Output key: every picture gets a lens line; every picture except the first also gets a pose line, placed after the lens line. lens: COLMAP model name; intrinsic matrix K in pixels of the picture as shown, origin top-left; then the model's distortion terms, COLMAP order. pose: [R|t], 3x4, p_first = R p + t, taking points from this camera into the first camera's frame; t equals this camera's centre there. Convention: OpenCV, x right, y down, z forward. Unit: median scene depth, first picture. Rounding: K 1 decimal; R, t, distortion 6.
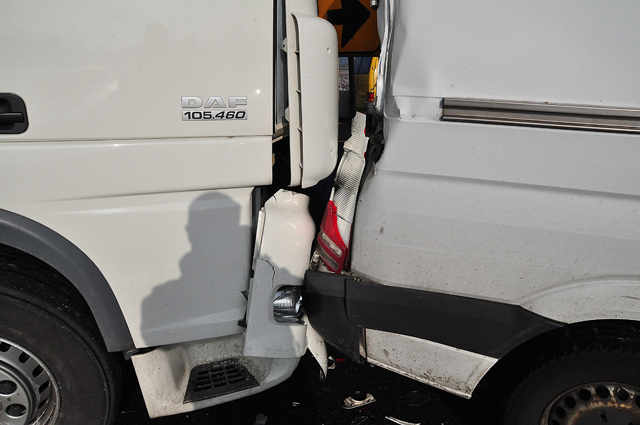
lens RADIAL K [[459.4, 0, 320.0], [0, 459.4, 212.5], [0, 0, 1]] dist [-0.047967, 0.001148]
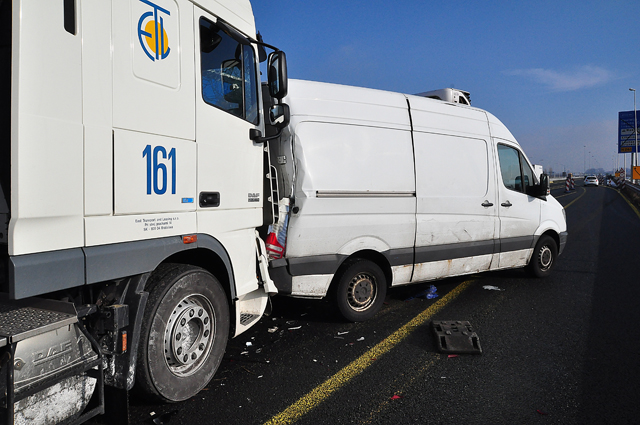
lens RADIAL K [[459.4, 0, 320.0], [0, 459.4, 212.5], [0, 0, 1]] dist [-0.047967, 0.001148]
pose [[0.639472, -0.073604, 0.765283, -2.002253], [0.242609, 0.963865, -0.110021, 0.246357], [-0.729532, 0.256020, 0.634222, -0.986878]]
